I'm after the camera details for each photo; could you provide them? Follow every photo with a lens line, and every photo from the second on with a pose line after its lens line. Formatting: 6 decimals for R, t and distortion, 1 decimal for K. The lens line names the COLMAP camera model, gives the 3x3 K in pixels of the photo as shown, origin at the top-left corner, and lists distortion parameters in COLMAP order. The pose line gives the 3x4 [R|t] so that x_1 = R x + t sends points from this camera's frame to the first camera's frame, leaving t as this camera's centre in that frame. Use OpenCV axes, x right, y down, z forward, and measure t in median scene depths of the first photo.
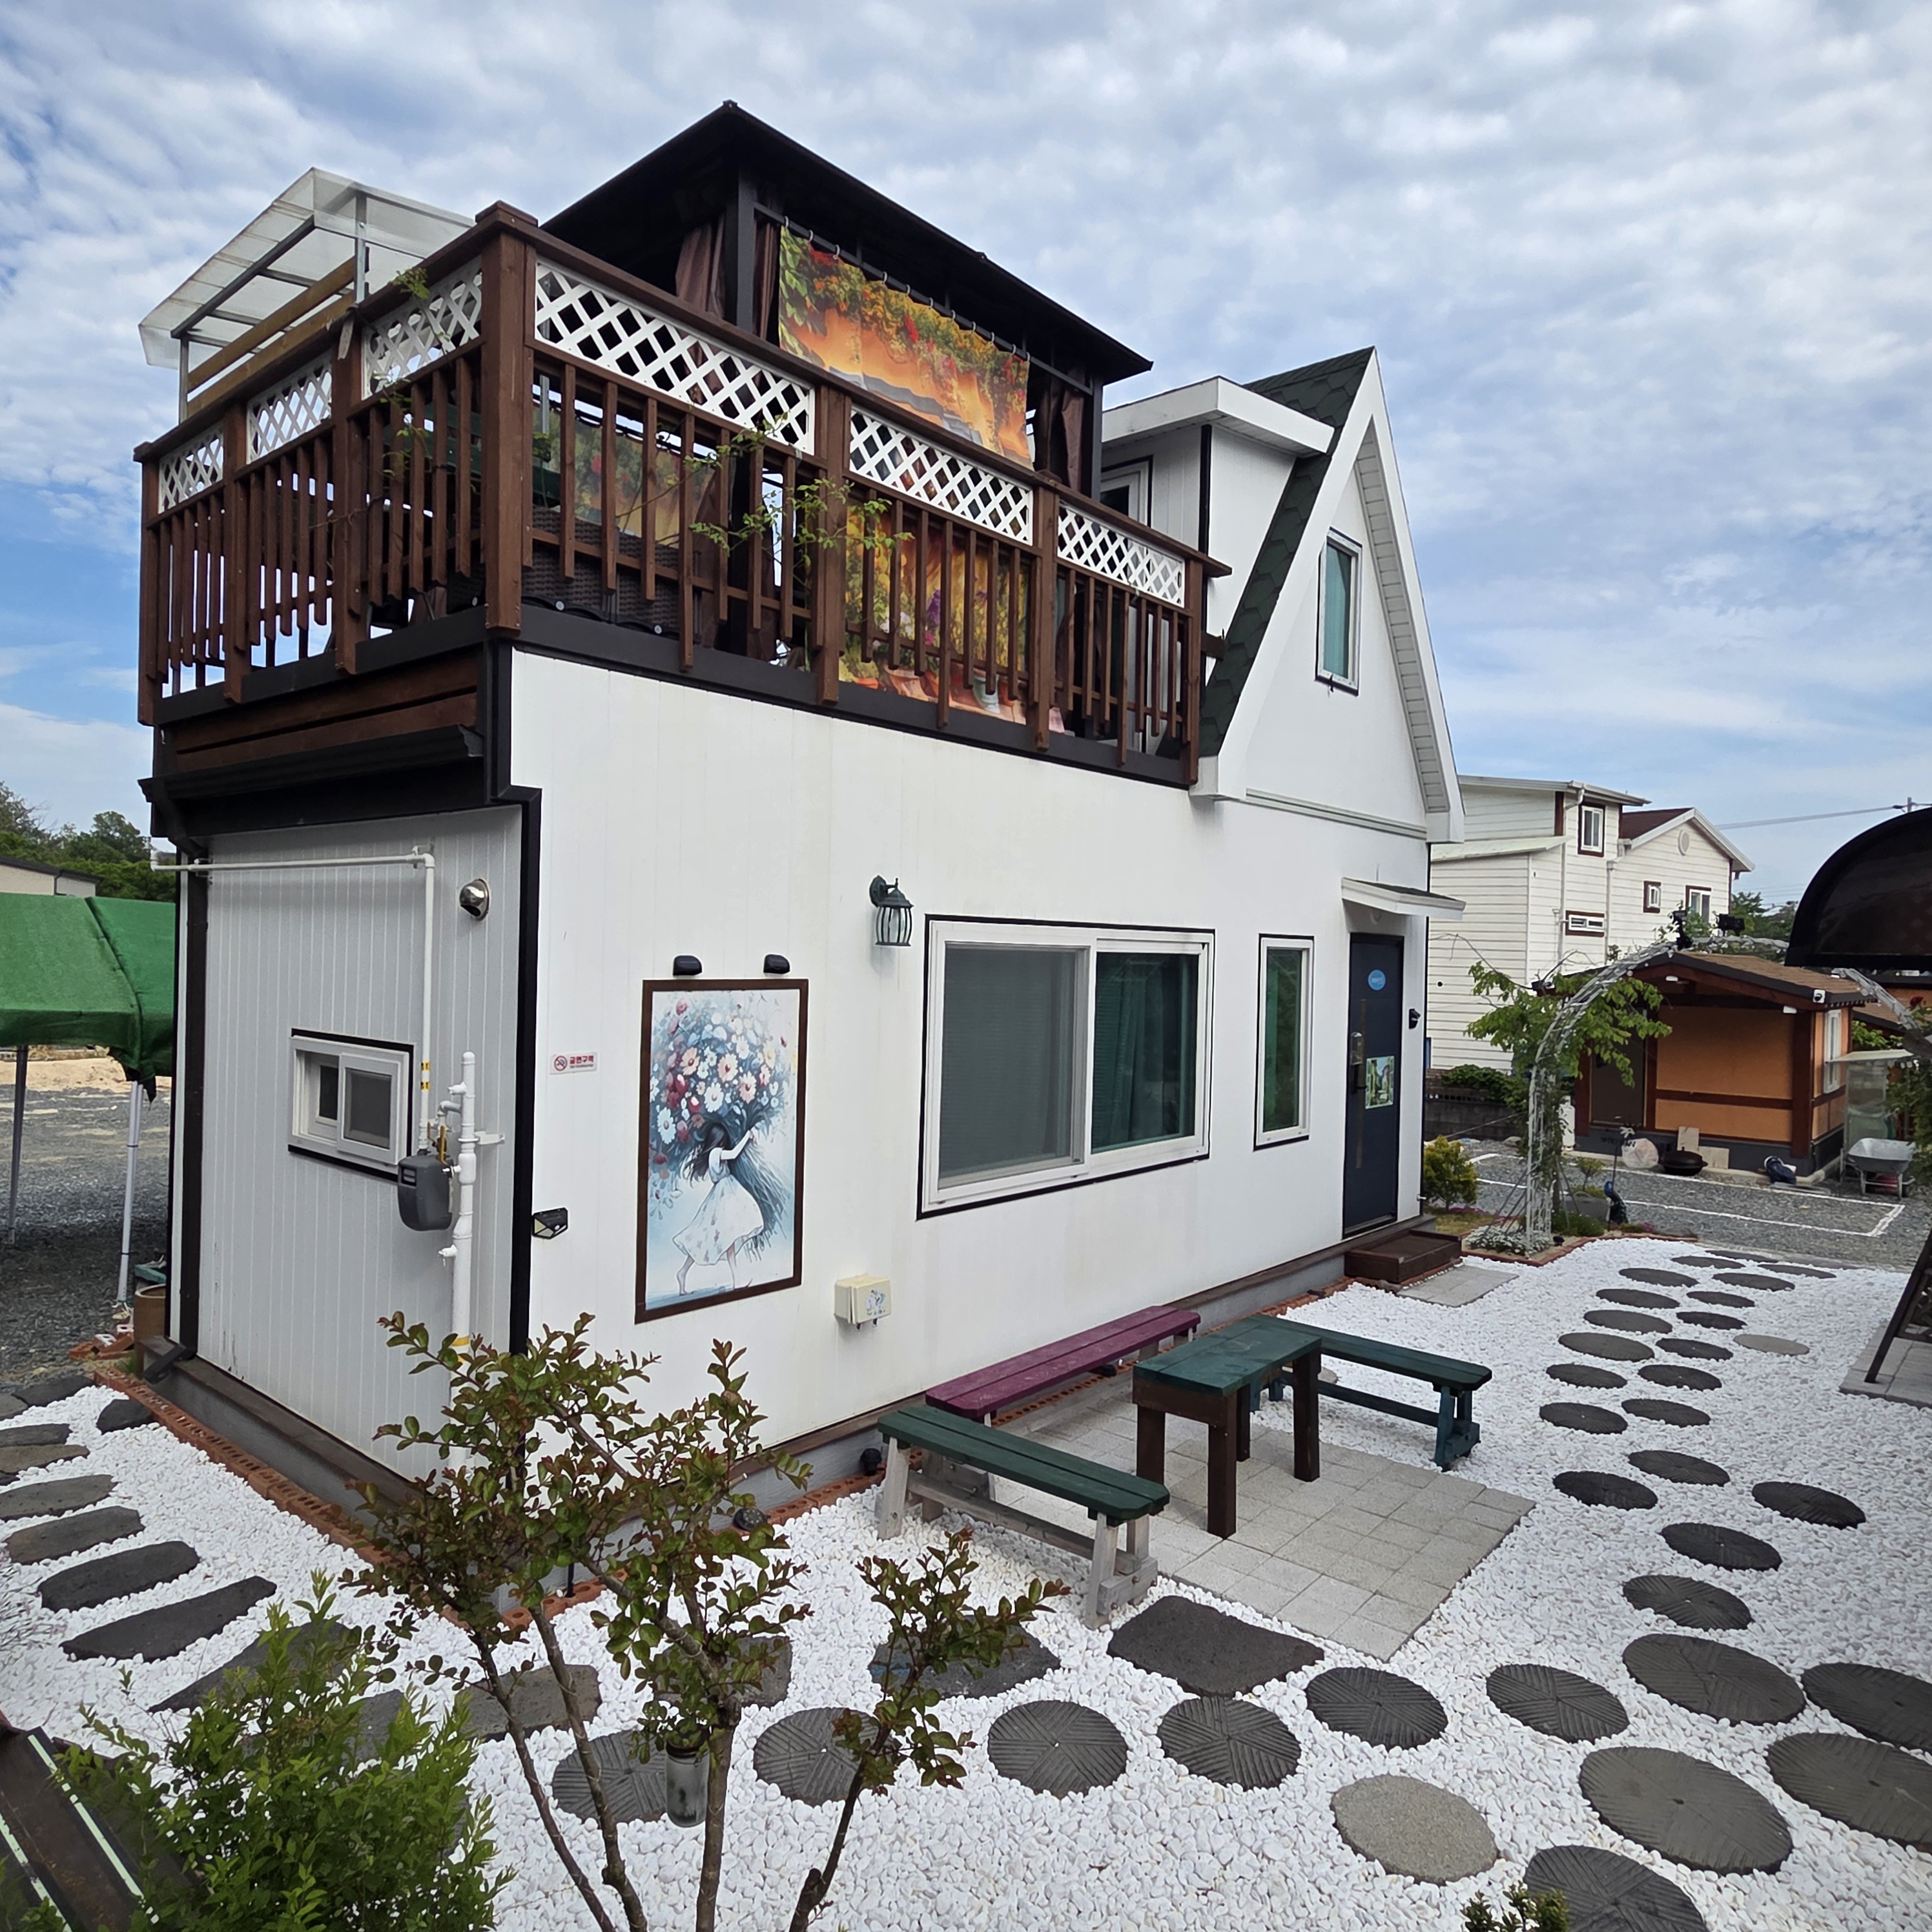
lens RADIAL K [[1308.2, 0, 966.0], [0, 1308.2, 966.0], [0, 0, 1]] dist [0.002287, 0.001484]
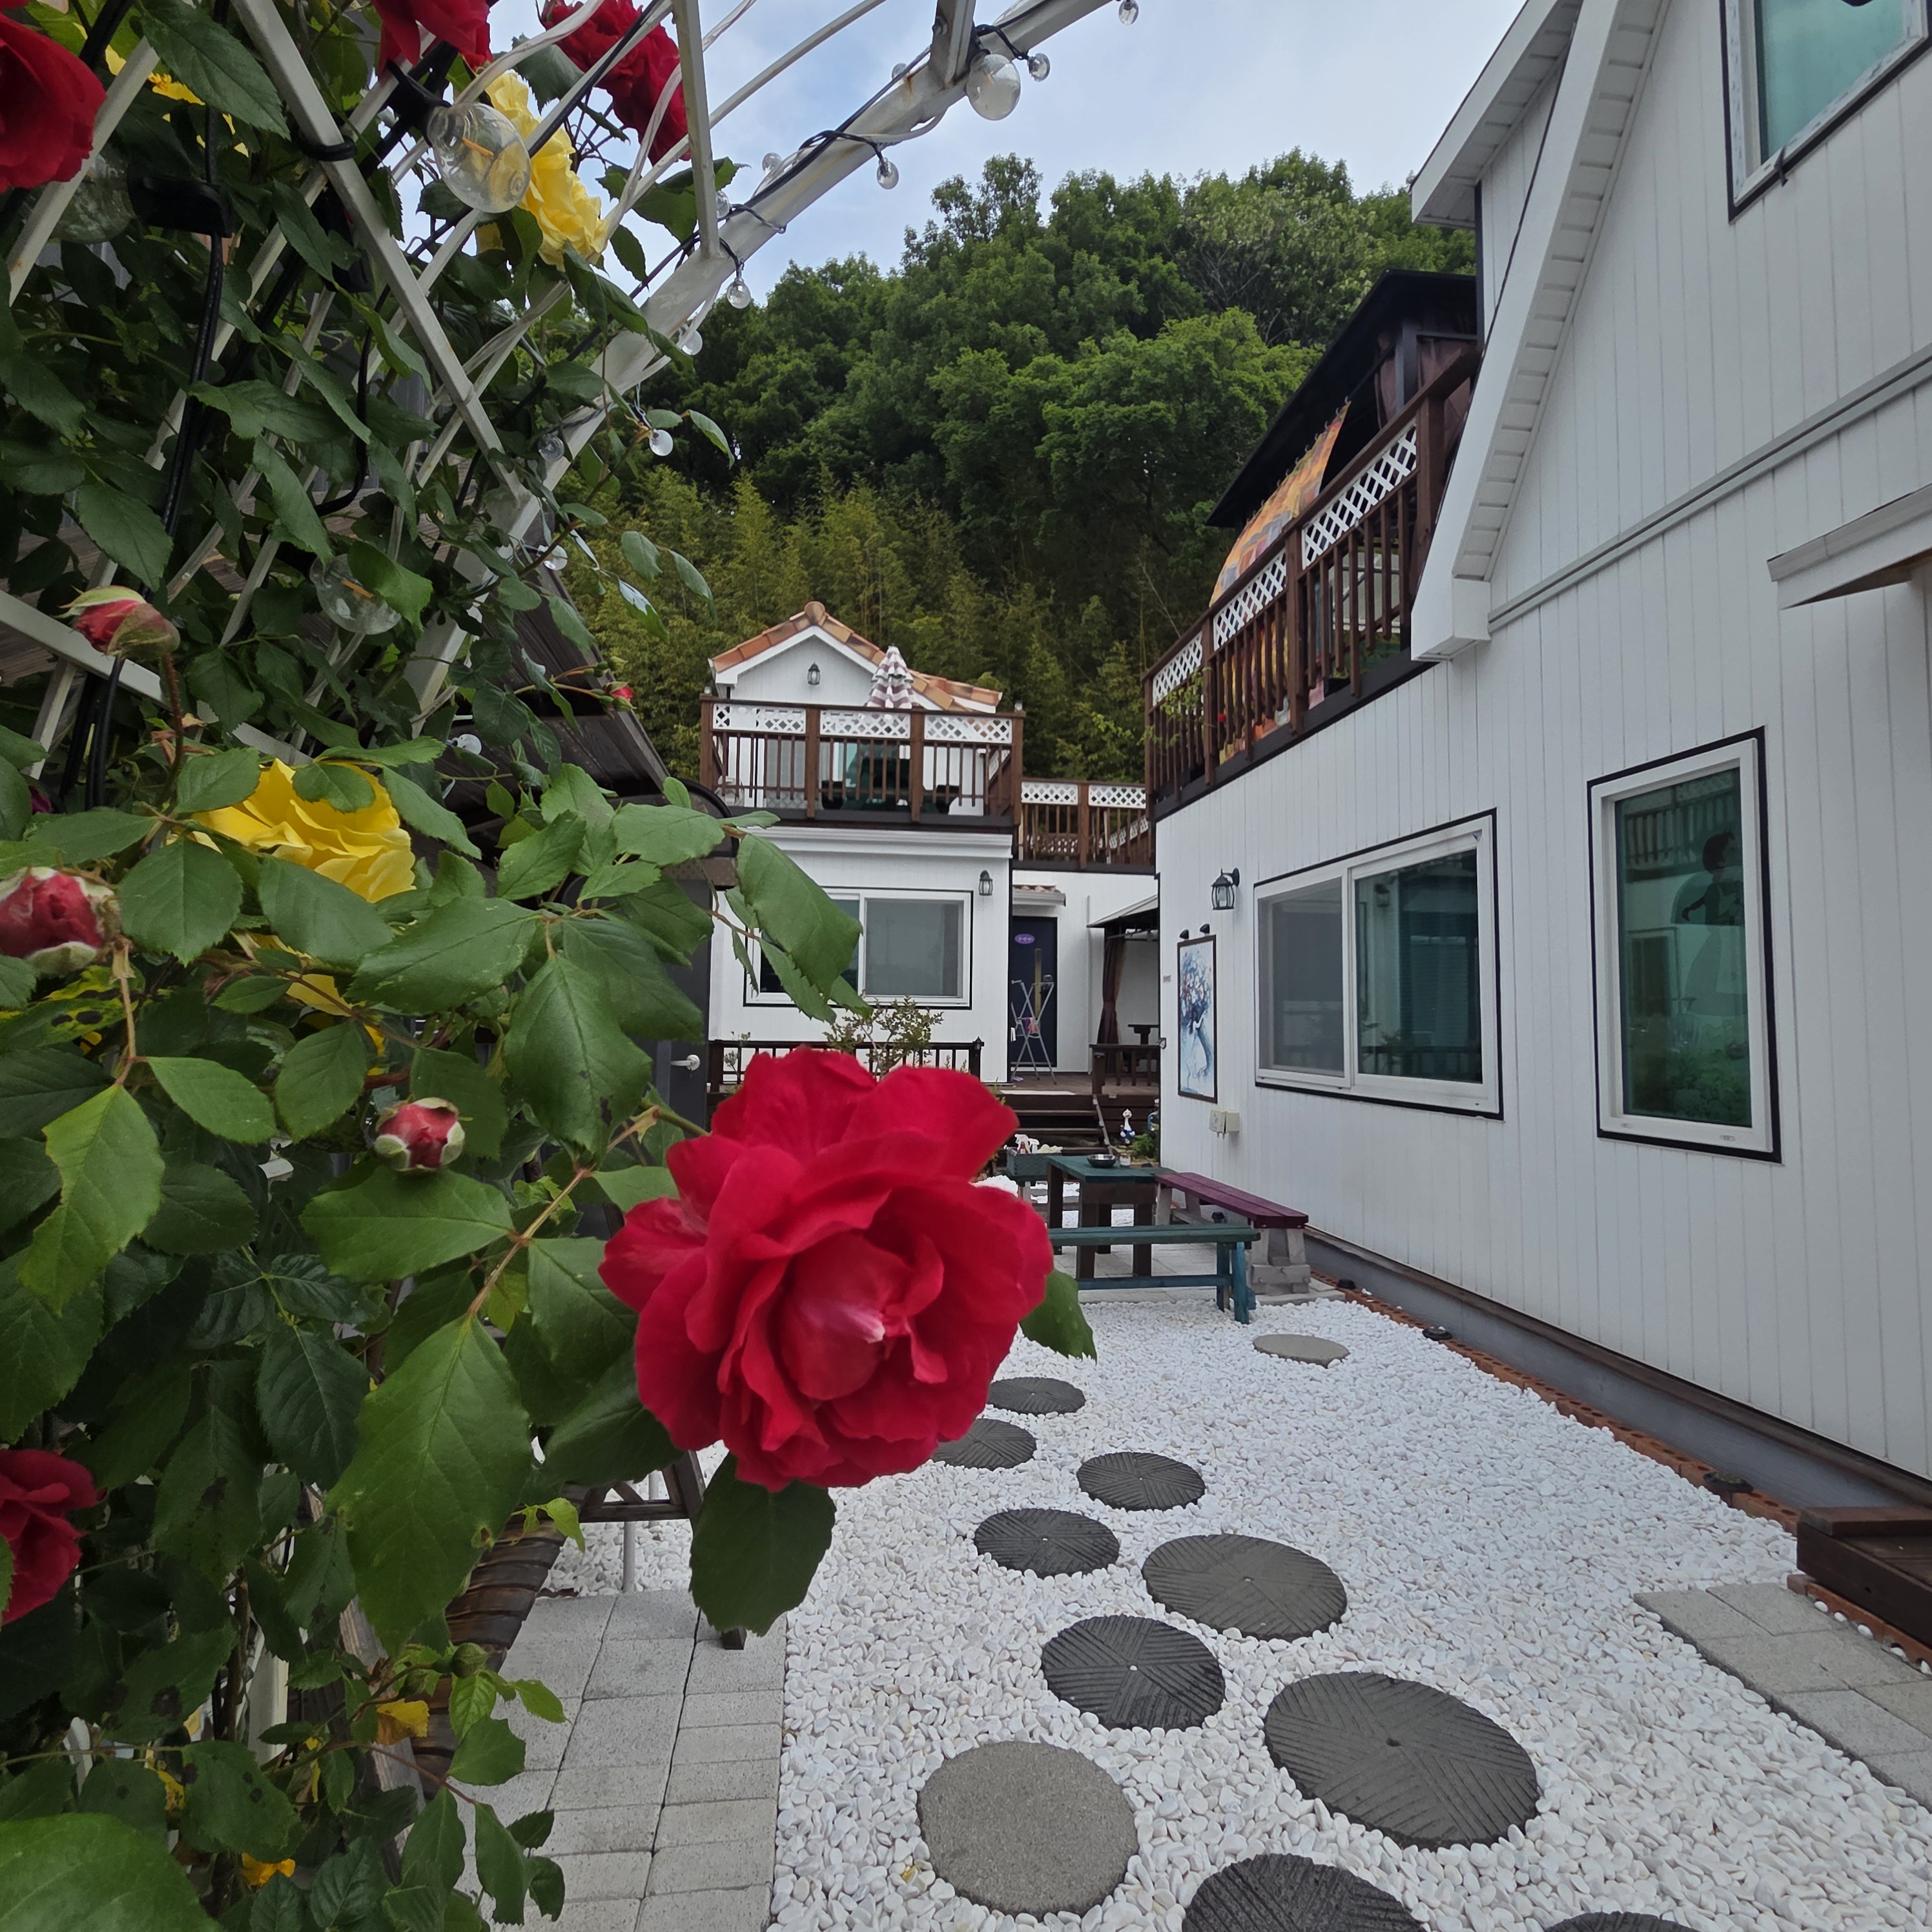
lens RADIAL K [[1047.2, 0, 958.3], [0, 1047.2, 961.1], [0, 0, 1]] dist [-0.003194, -0.000816]
pose [[-0.660323, -0.077092, -0.747014, 1.244255], [-0.037771, 0.996867, -0.069490, 0.167214], [0.750031, -0.017670, -0.661167, 1.745529]]
